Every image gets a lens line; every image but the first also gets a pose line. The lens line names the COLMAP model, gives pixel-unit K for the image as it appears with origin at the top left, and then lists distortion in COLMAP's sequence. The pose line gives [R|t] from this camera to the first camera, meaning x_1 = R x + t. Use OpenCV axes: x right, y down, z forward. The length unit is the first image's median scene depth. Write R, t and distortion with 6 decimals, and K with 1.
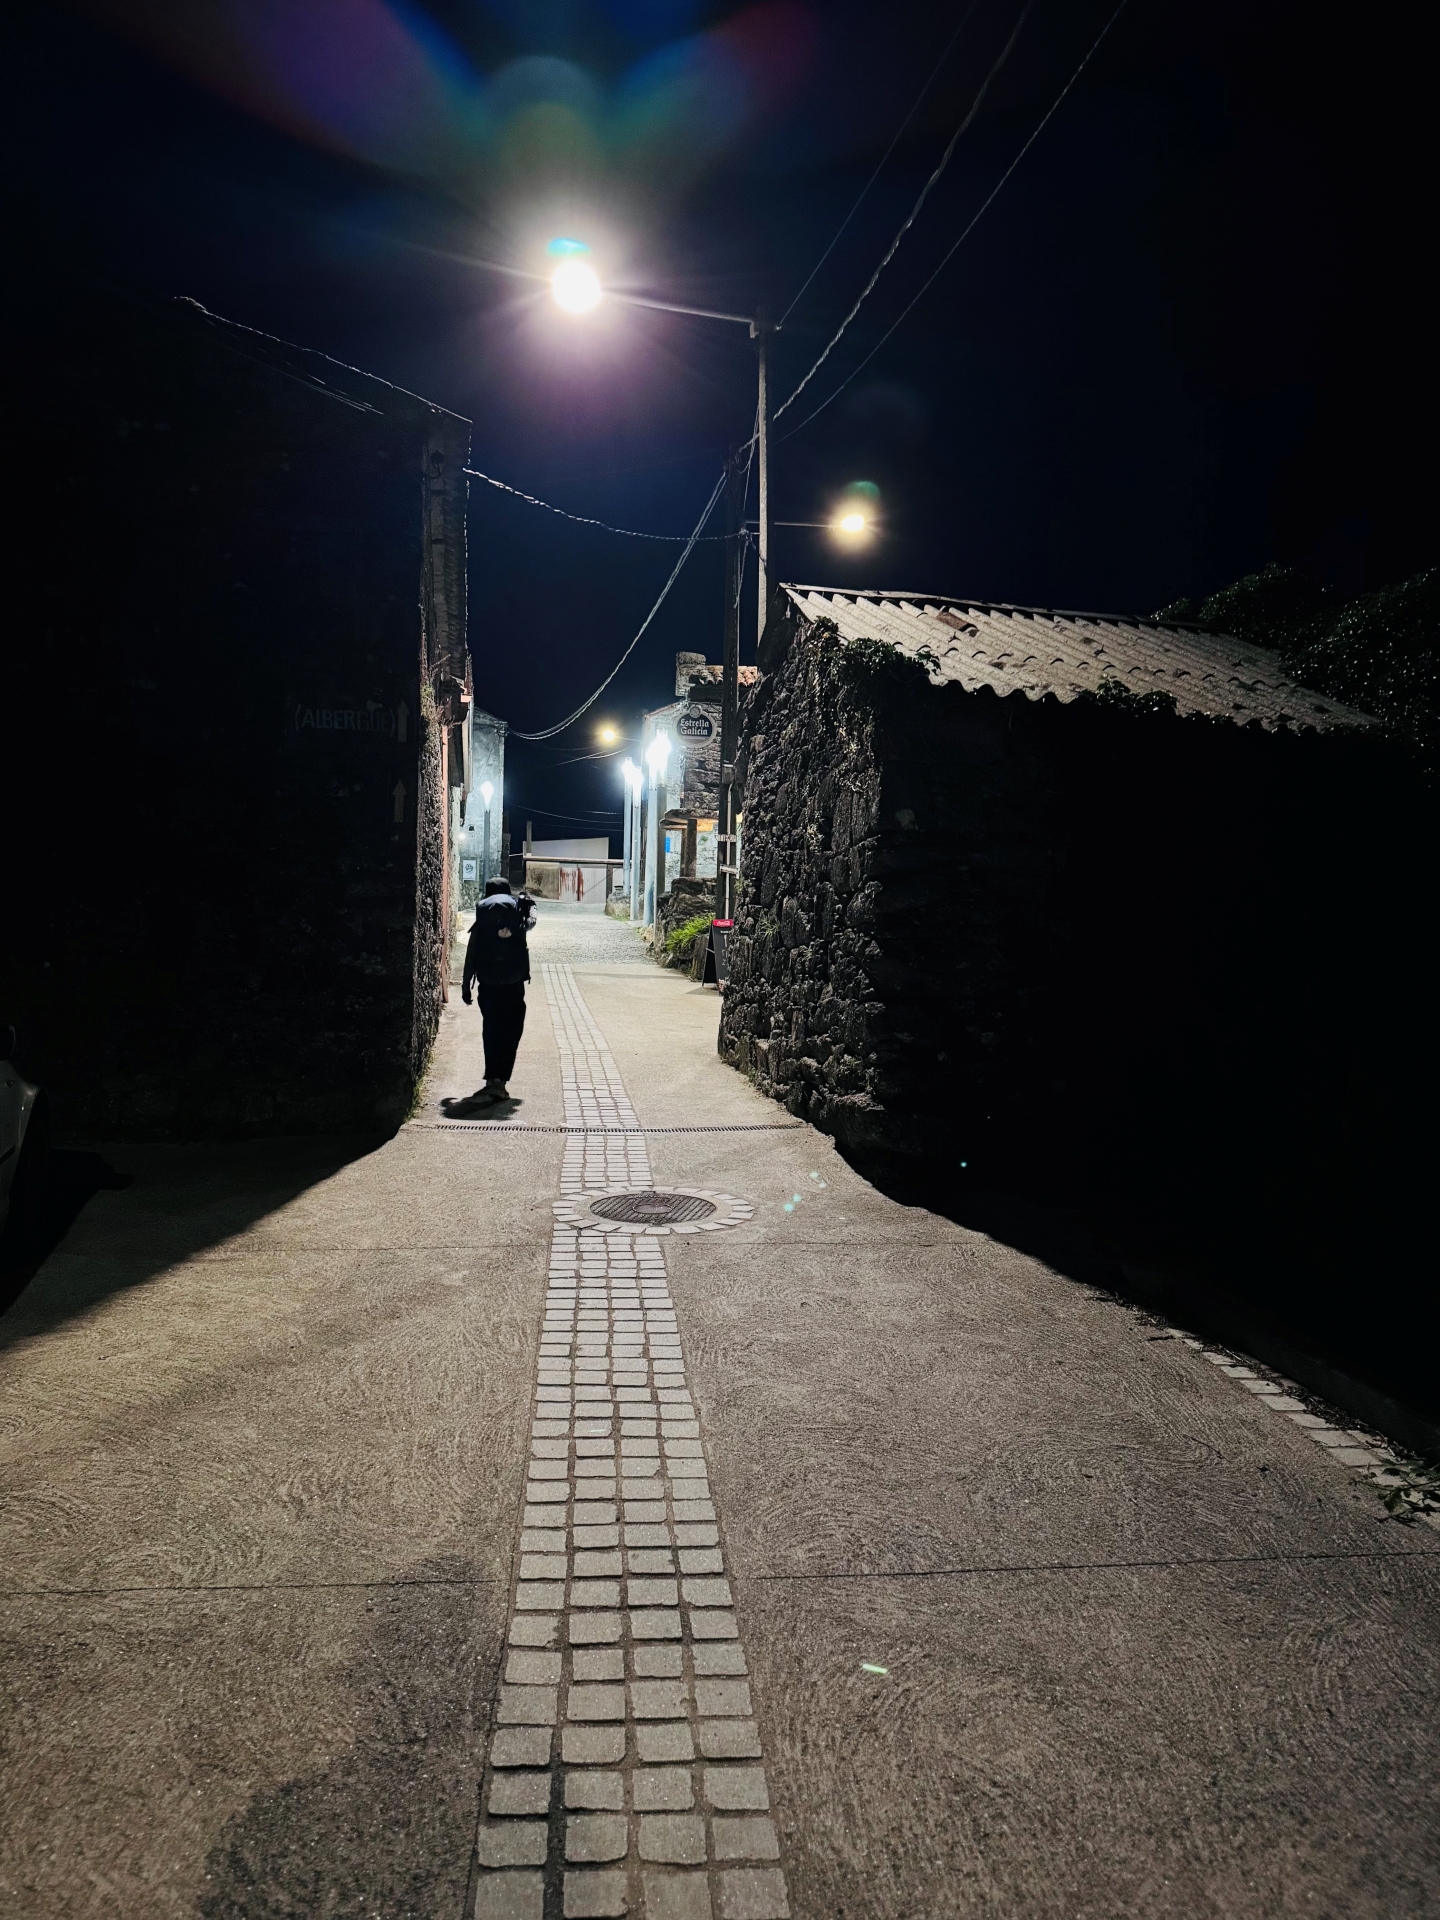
lens RADIAL K [[1338.4, 0, 721.0], [0, 1338.4, 986.3], [0, 0, 1]] dist [0.036678, -0.127235]
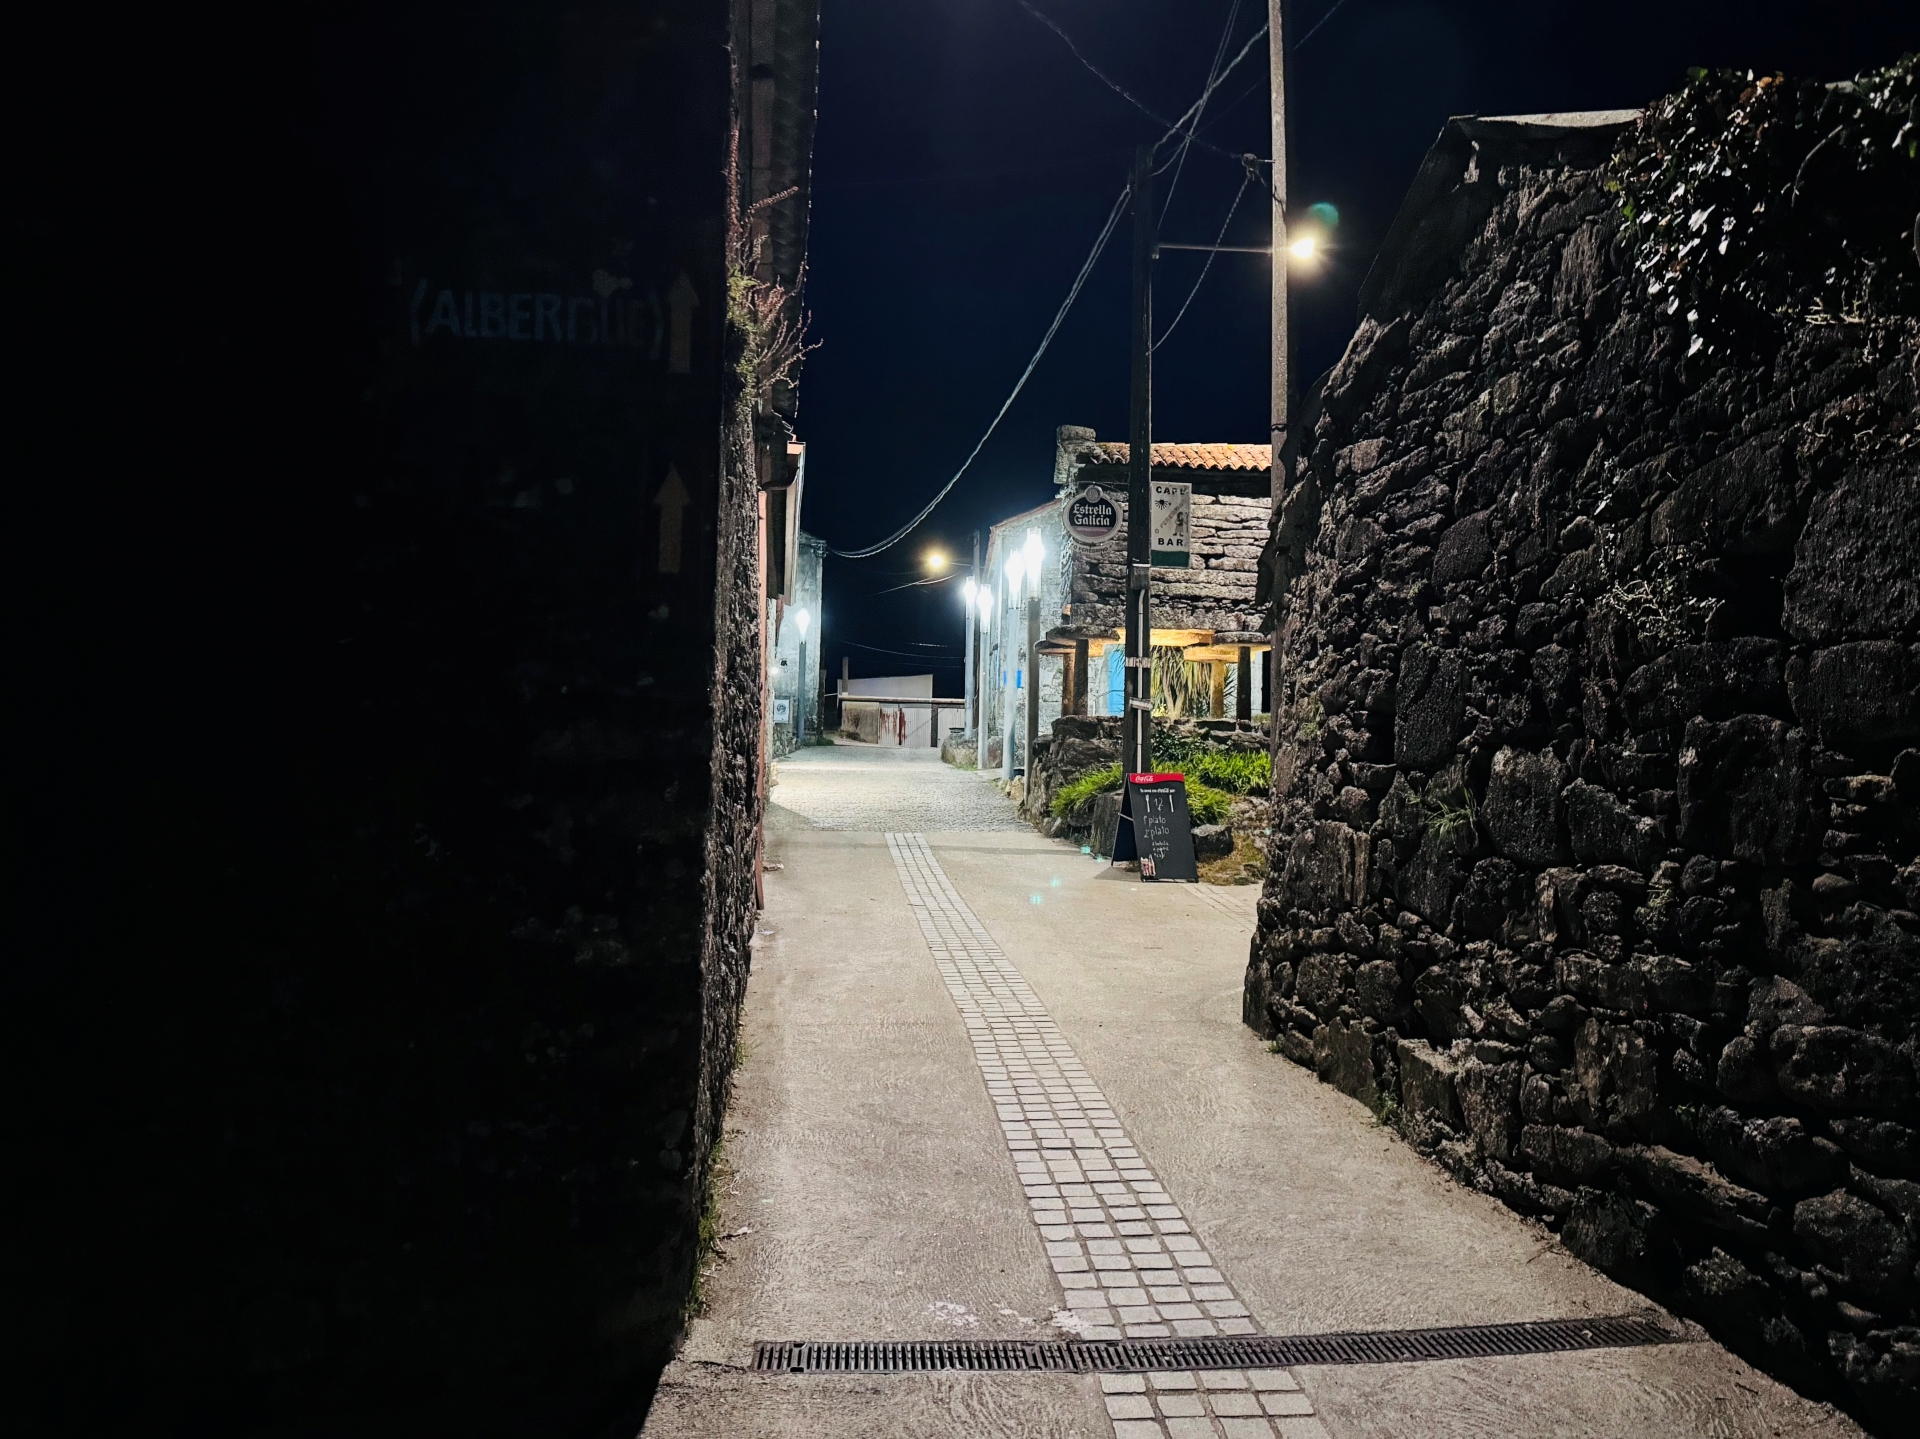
lens RADIAL K [[1338.4, 0, 1016.2], [0, 1338.4, 718.7], [0, 0, 1]] dist [0.036678, -0.127235]
pose [[0.999951, -0.008339, -0.005372, -0.056357], [0.007876, 0.996675, -0.081098, -0.019313], [0.006030, 0.081052, 0.996692, 0.252474]]
